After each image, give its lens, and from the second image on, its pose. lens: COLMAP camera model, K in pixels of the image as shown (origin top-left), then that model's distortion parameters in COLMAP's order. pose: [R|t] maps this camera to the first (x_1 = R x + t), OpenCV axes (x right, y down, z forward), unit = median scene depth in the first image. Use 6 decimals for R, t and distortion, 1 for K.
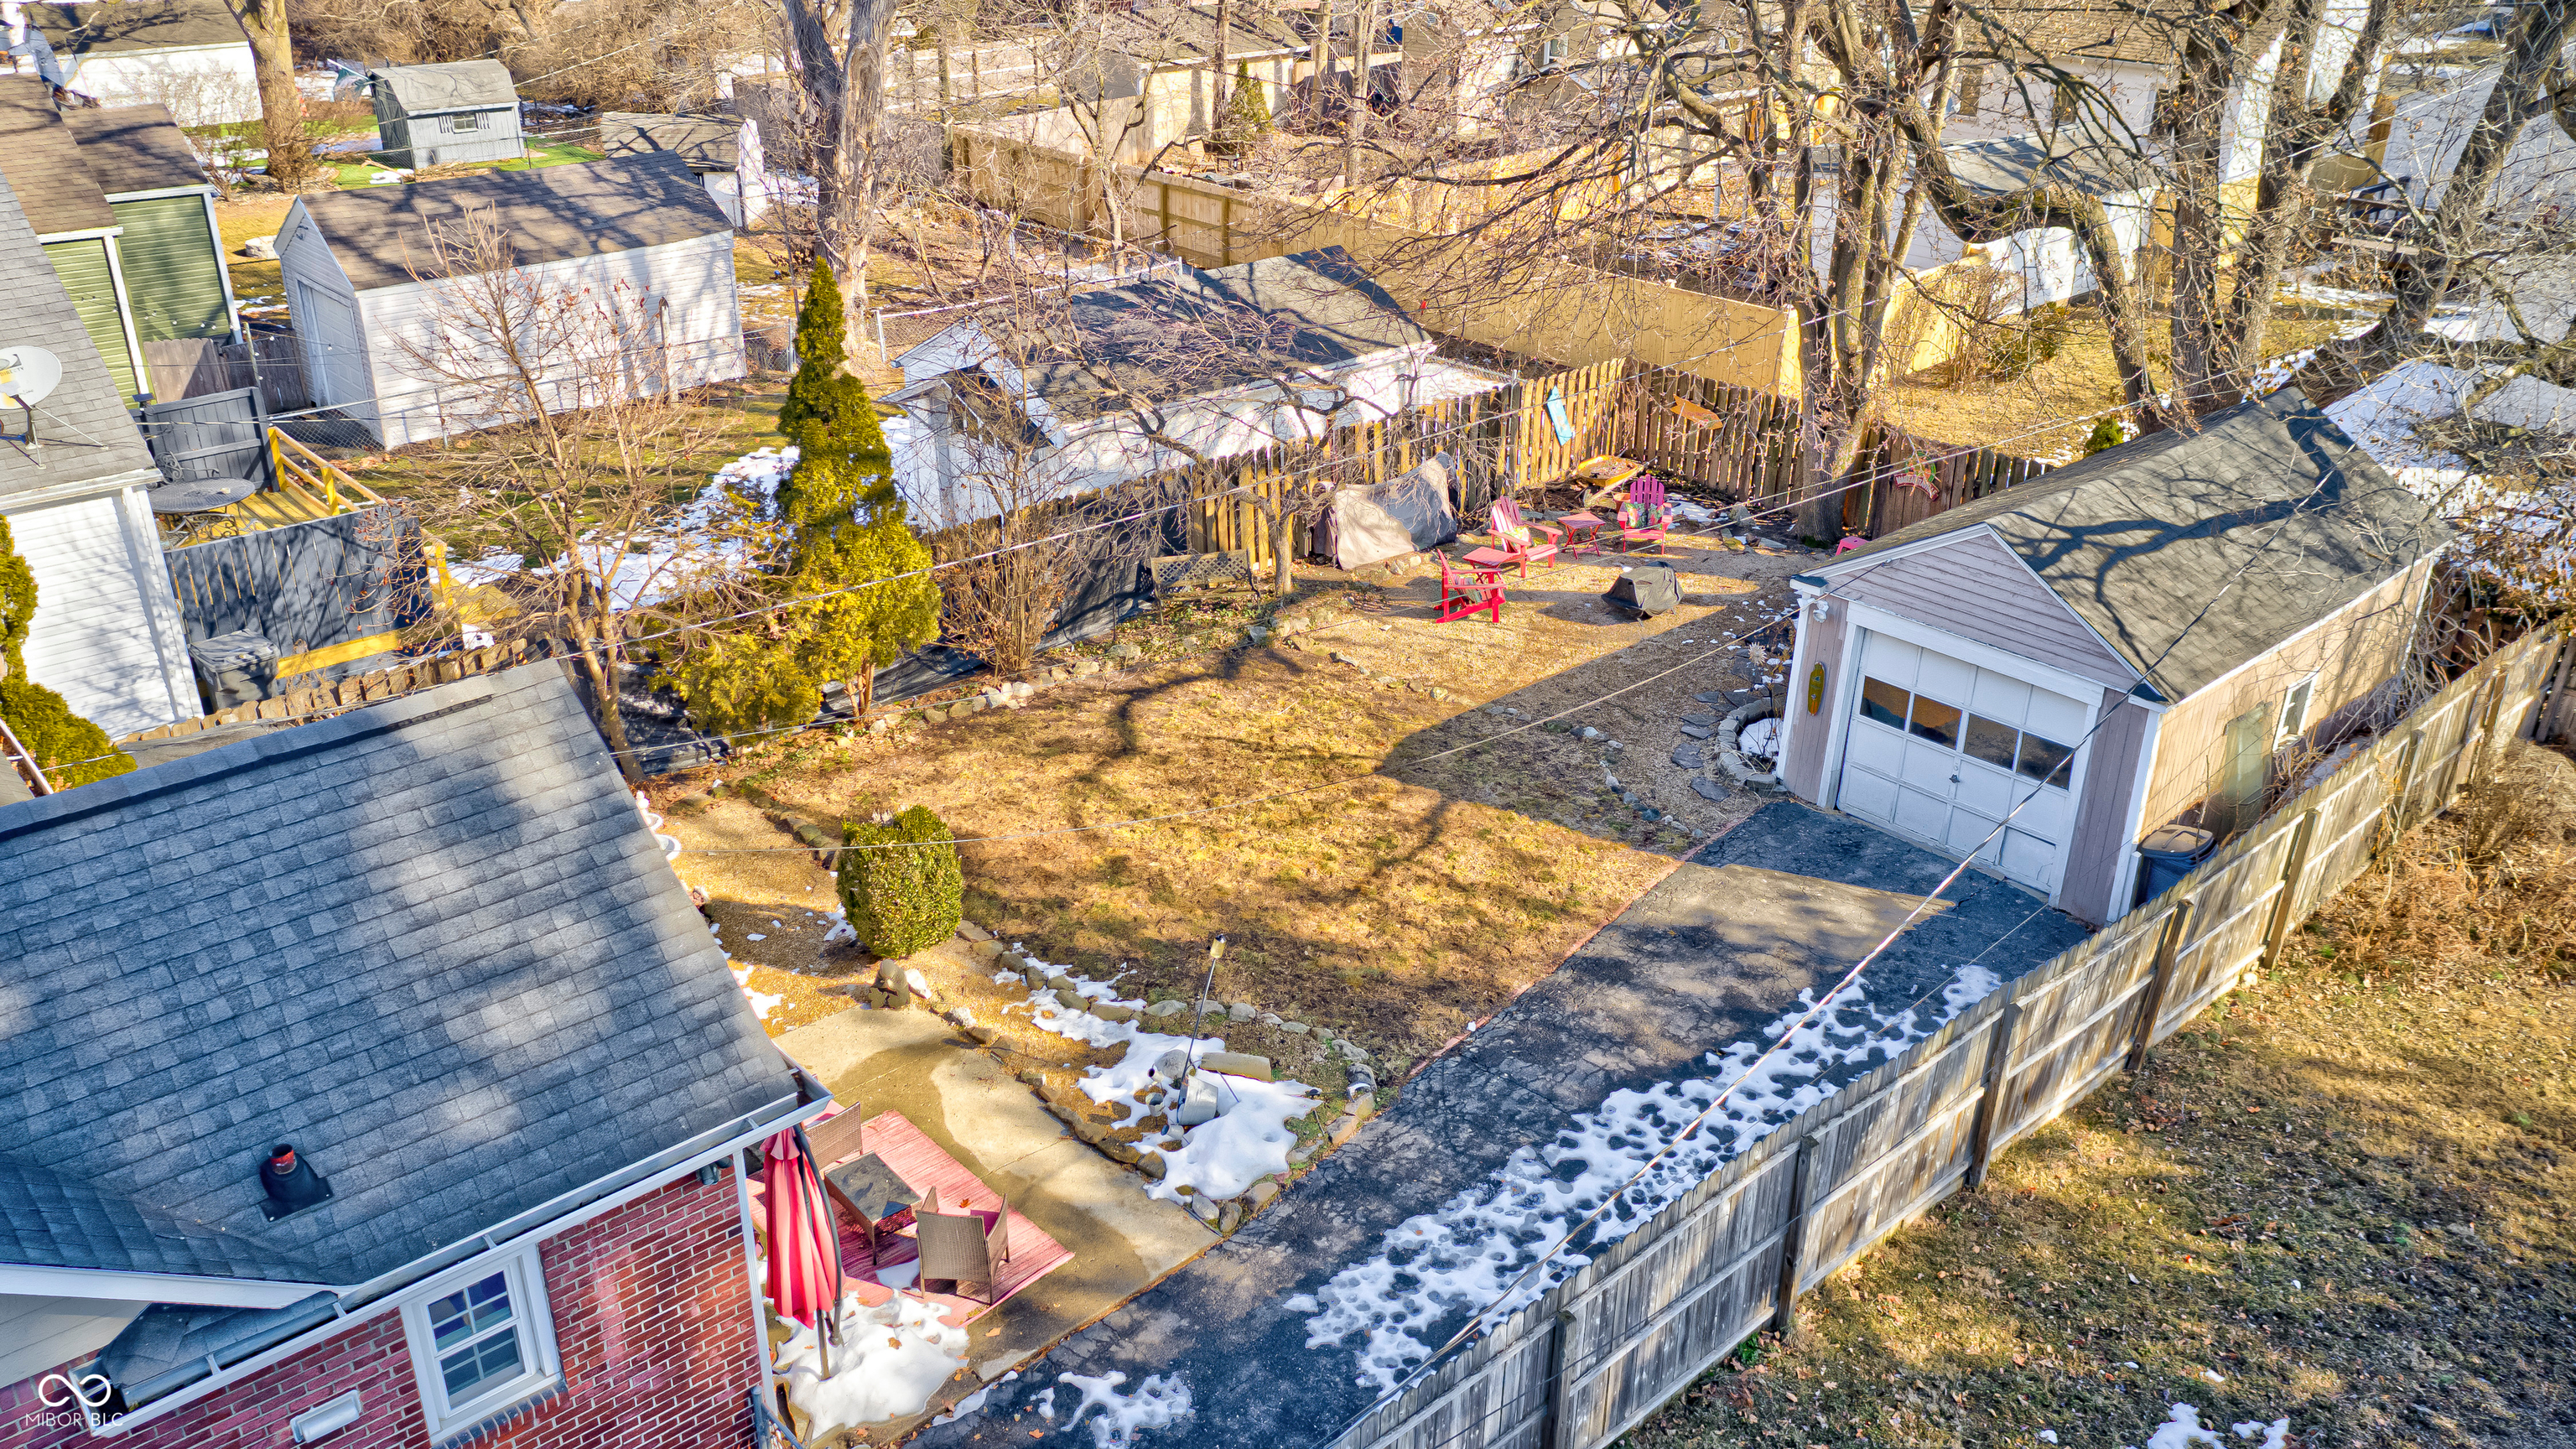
lens RADIAL K [[1987.5, 0, 1302.3], [0, 1987.5, 787.9], [0, 0, 1]] dist [-0.017333, -0.003586]
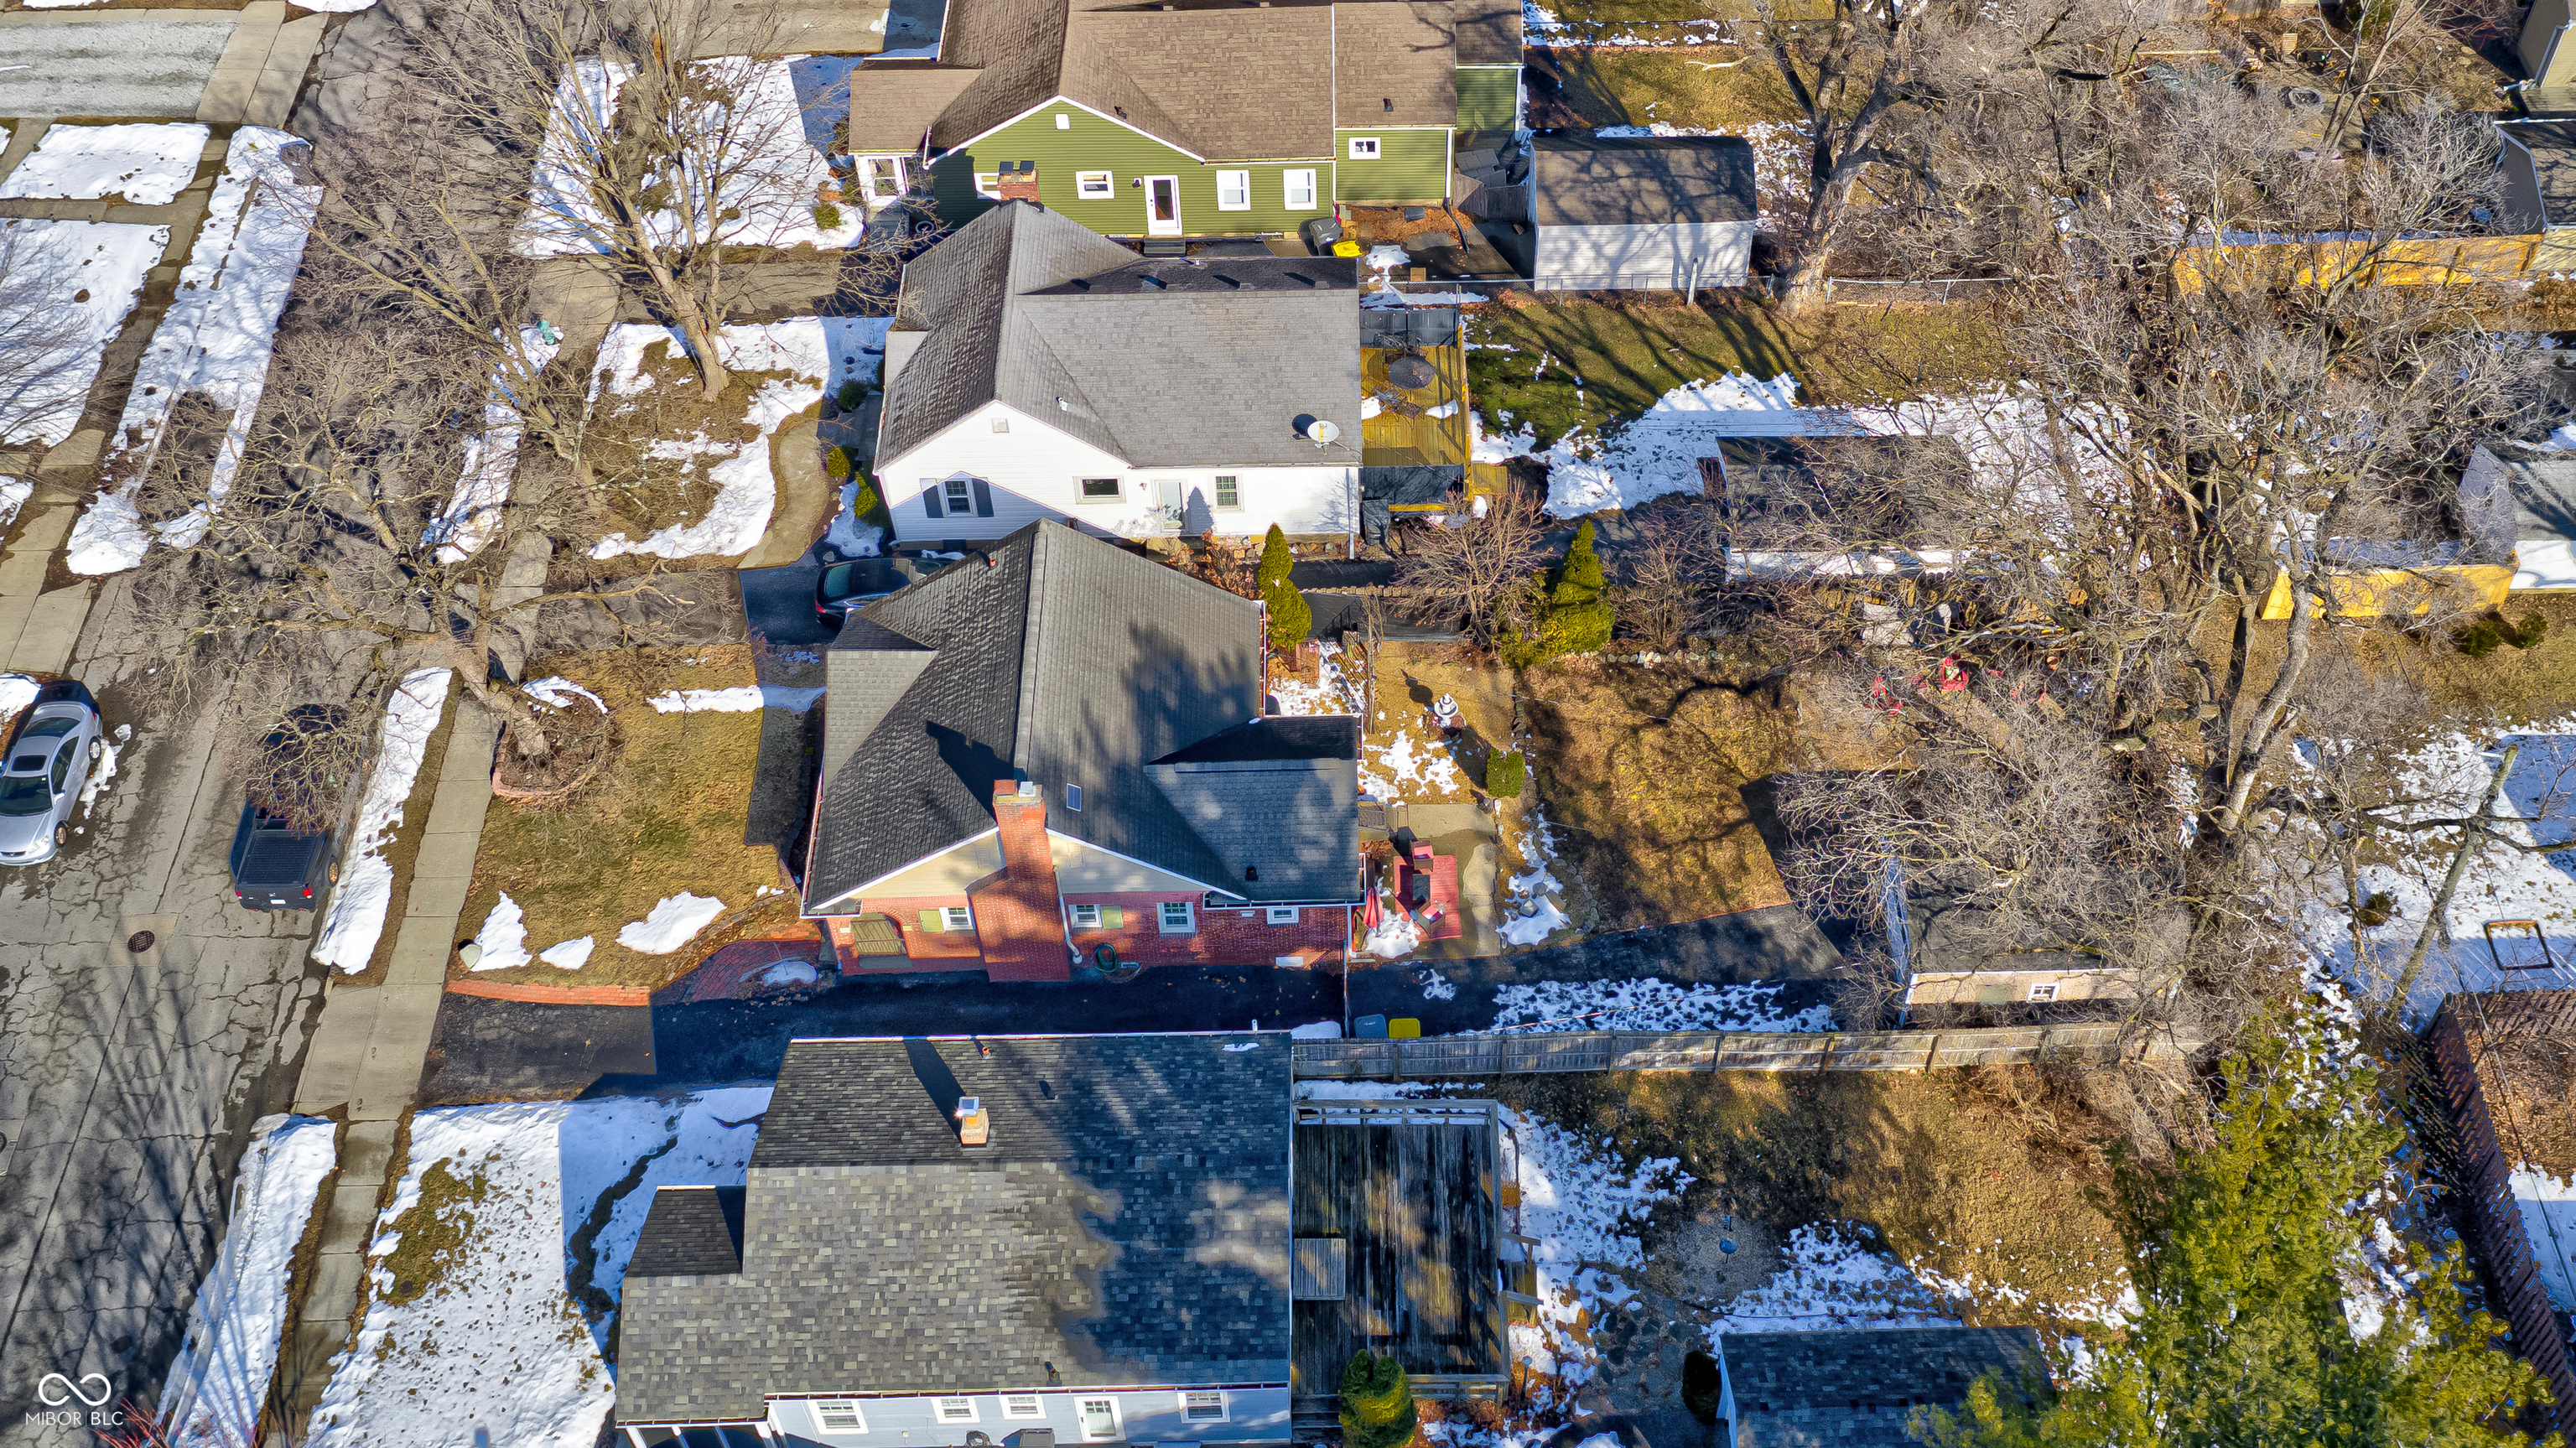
lens RADIAL K [[2482.7, 0, 1419.0], [0, 2482.7, 800.3], [0, 0, 1]] dist [-0.007700, 0.000000]
pose [[0.762524, 0.519905, -0.385040, 1.014465], [-0.294182, 0.808703, 0.509369, -1.579518], [0.576206, -0.275134, 0.769602, -1.677986]]
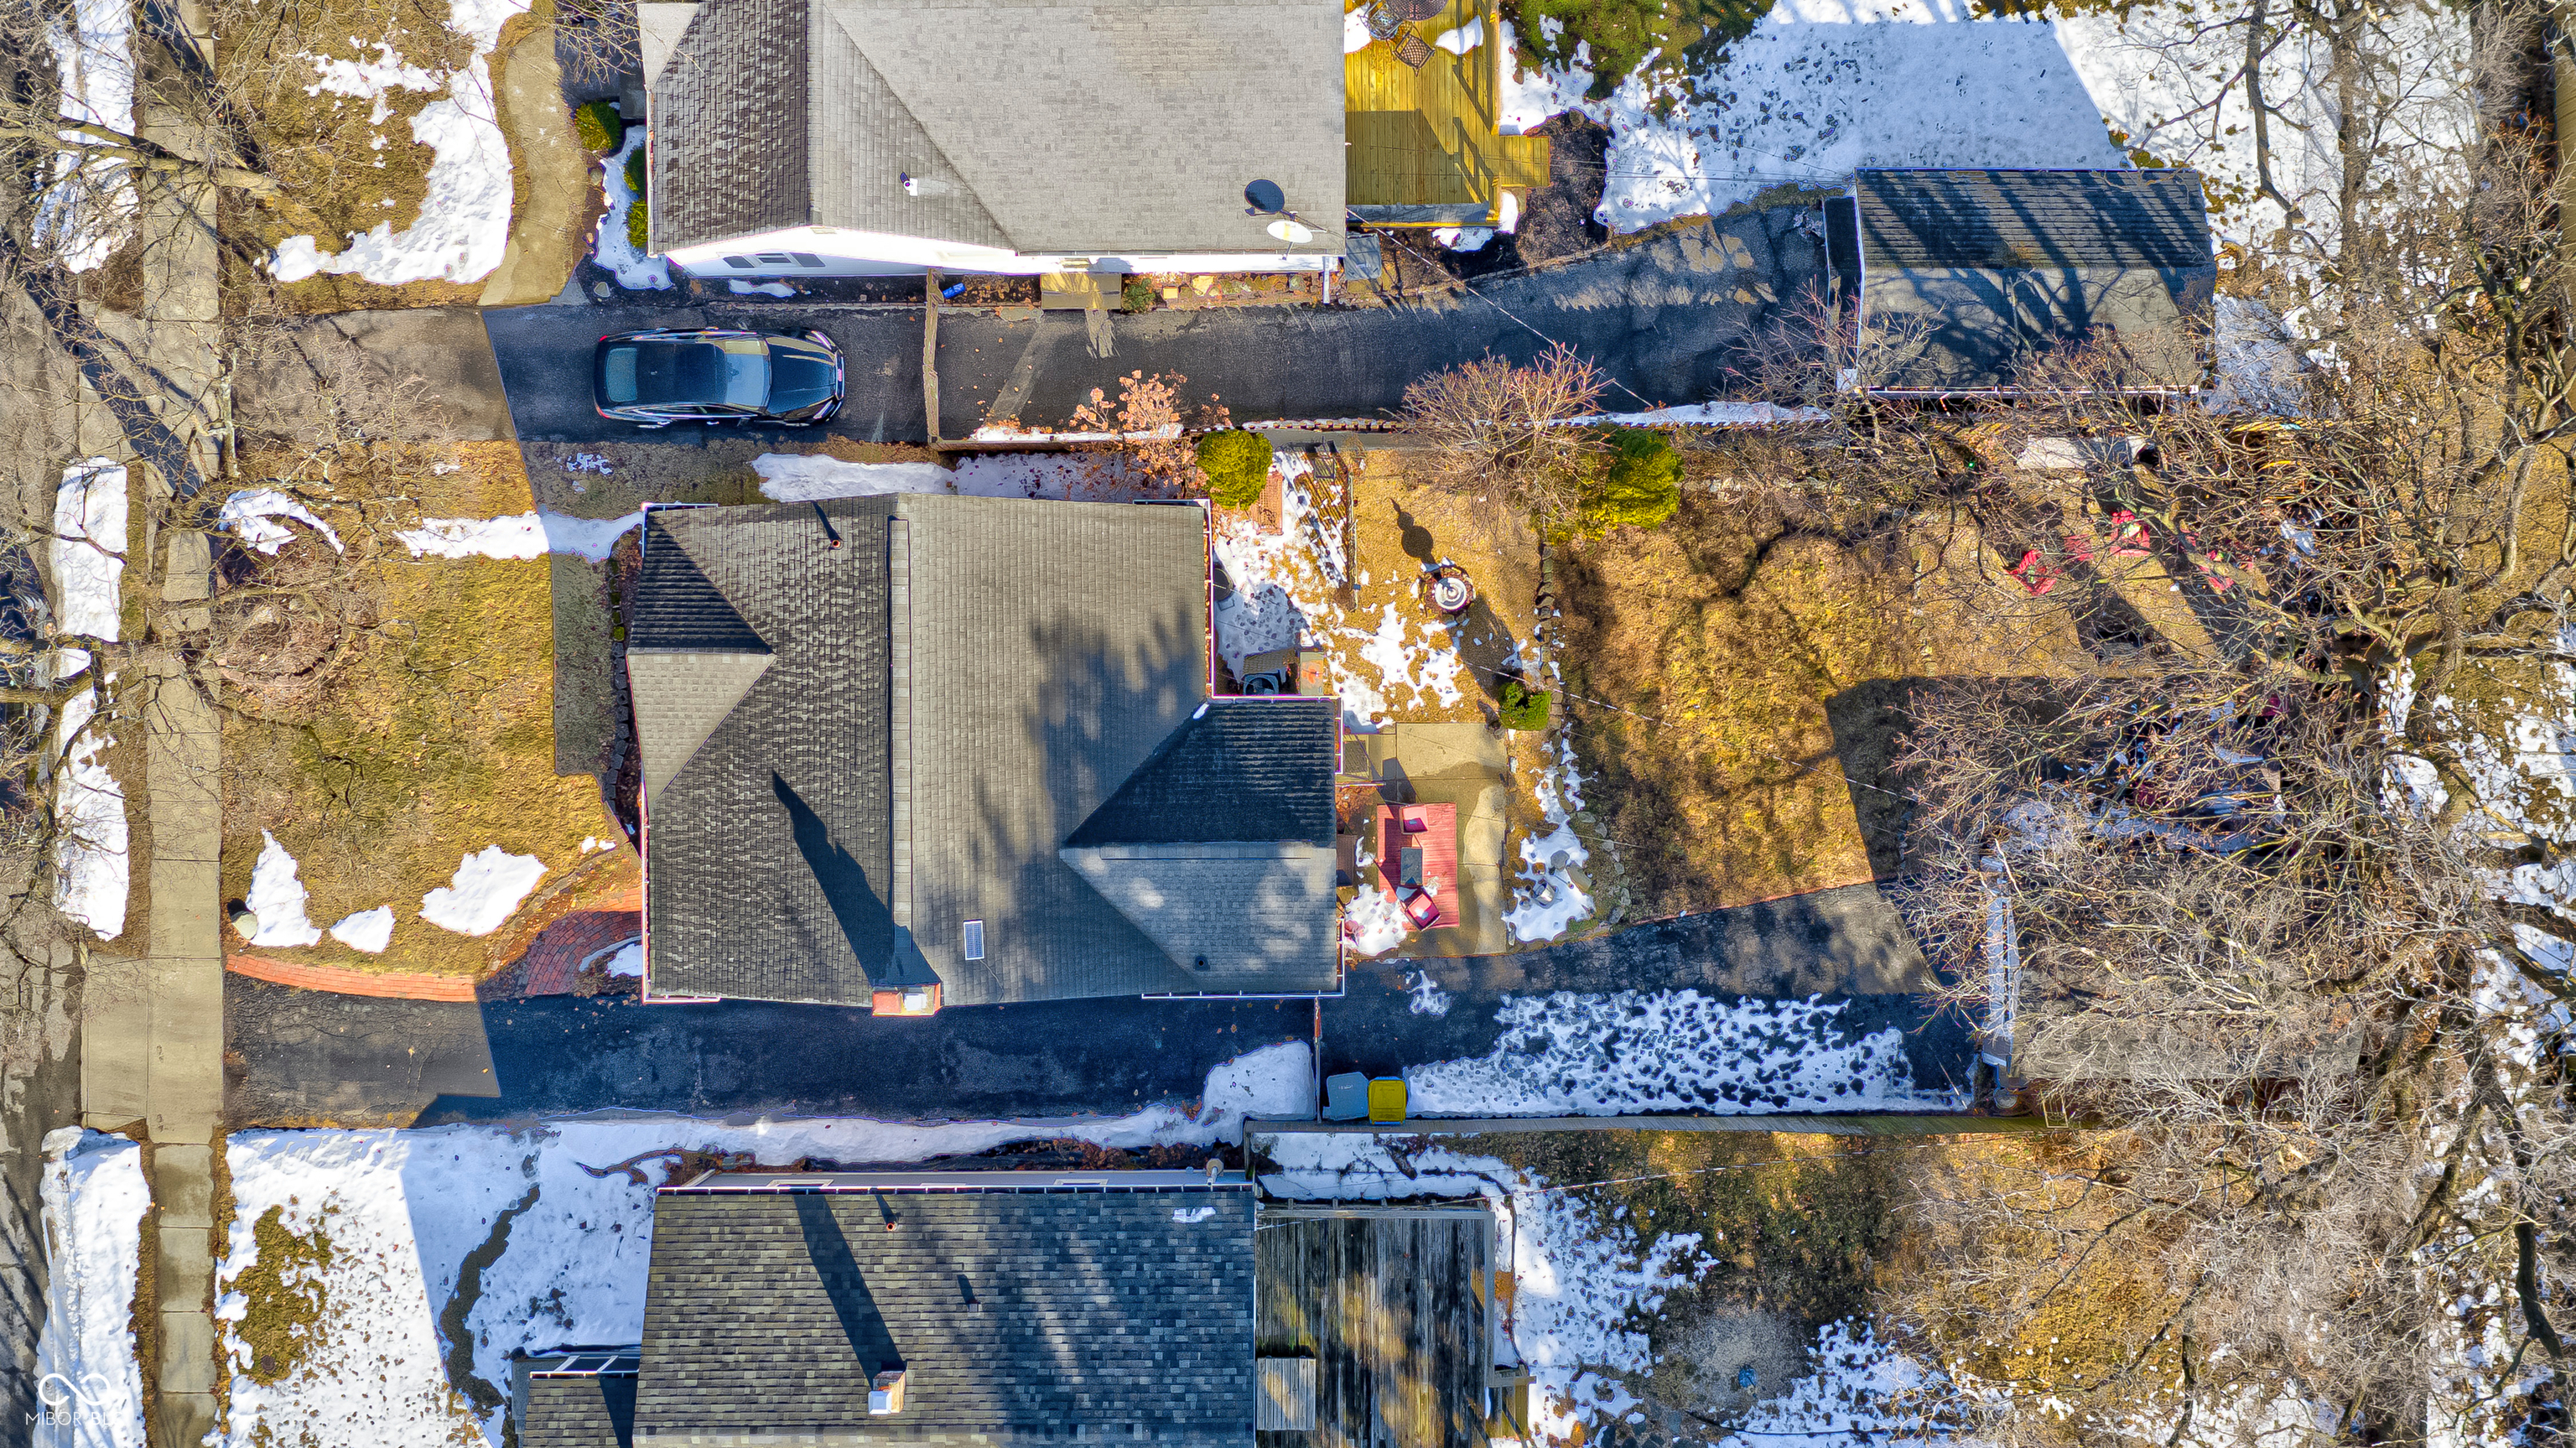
lens RADIAL K [[2482.7, 0, 1298.5], [0, 2482.7, 789.1], [0, 0, 1]] dist [-0.007700, 0.000000]
pose [[0.749269, 0.662252, 0.004342, -0.321580], [-0.295846, 0.328840, 0.896850, -2.148992], [0.592513, -0.673266, 0.442314, -0.377329]]
